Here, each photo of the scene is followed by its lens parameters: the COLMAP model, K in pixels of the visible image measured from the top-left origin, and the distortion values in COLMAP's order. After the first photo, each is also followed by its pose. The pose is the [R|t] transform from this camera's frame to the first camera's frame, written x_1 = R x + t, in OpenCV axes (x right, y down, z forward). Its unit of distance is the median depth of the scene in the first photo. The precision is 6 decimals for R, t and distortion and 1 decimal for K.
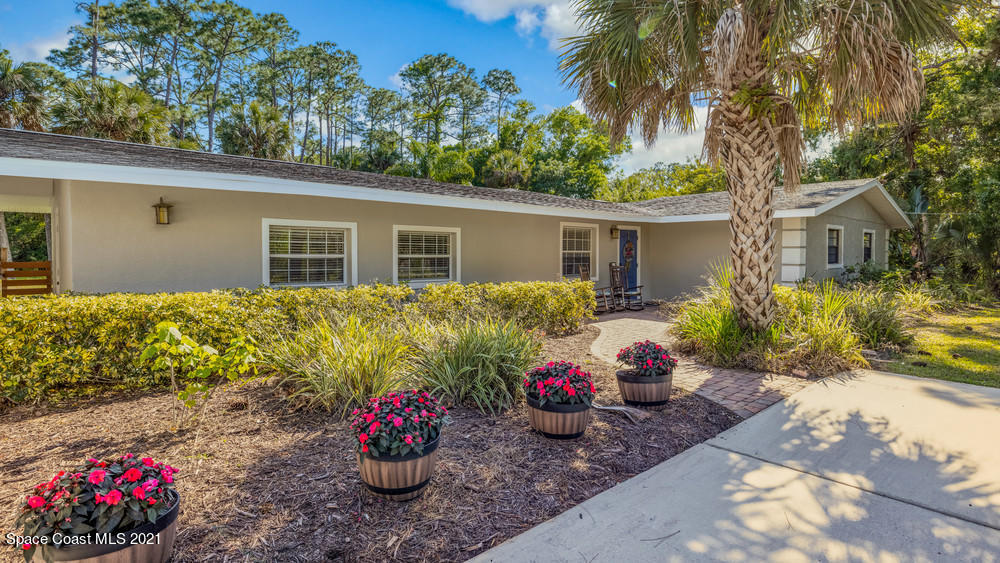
lens RADIAL K [[518.3, 0, 492.8], [0, 518.3, 271.0], [0, 0, 1]] dist [-0.003427, 0.003638]
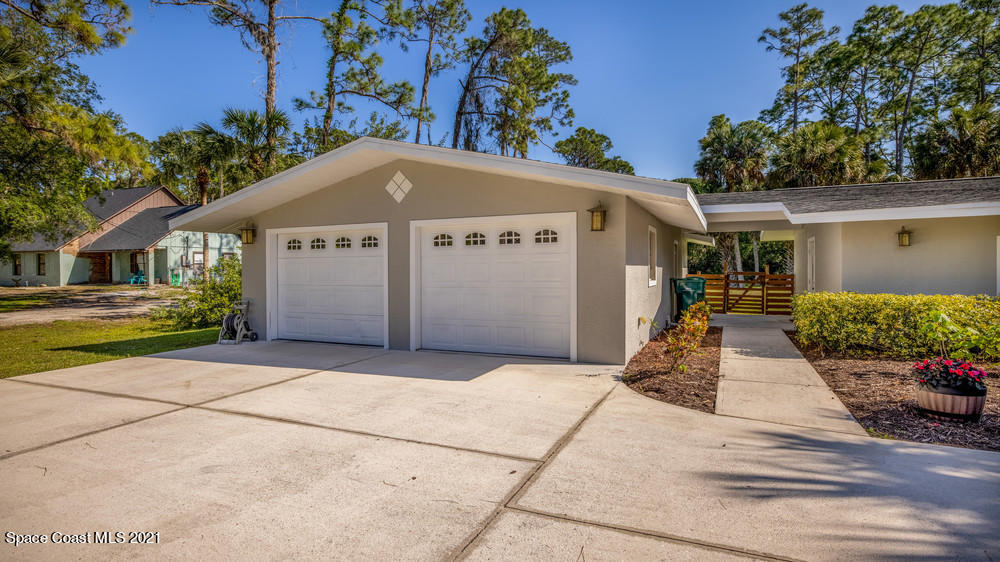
lens RADIAL K [[518.3, 0, 492.4], [0, 518.3, 259.9], [0, 0, 1]] dist [-0.003427, 0.003638]
pose [[0.410214, -0.021066, -0.911746, 0.031425], [-0.029882, 0.998886, -0.036524, 0.005520], [0.911500, 0.042228, 0.409127, -0.108871]]
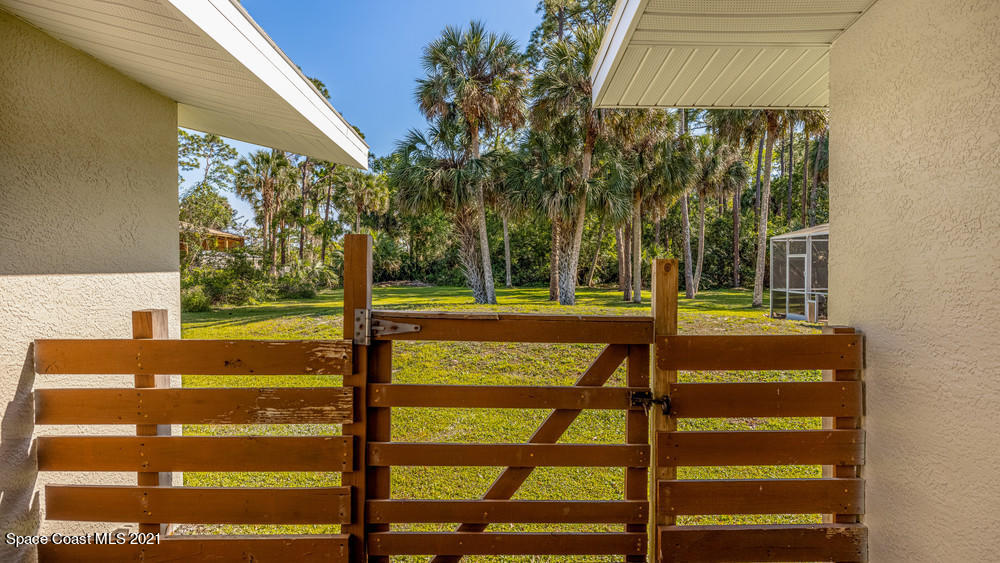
lens RADIAL K [[518.3, 0, 496.8], [0, 518.3, 276.3], [0, 0, 1]] dist [-0.003427, 0.003638]
pose [[0.772091, 0.002966, -0.635505, -0.270449], [-0.010244, 0.999917, -0.007779, -0.012007], [0.635429, 0.012516, 0.772058, 0.250886]]
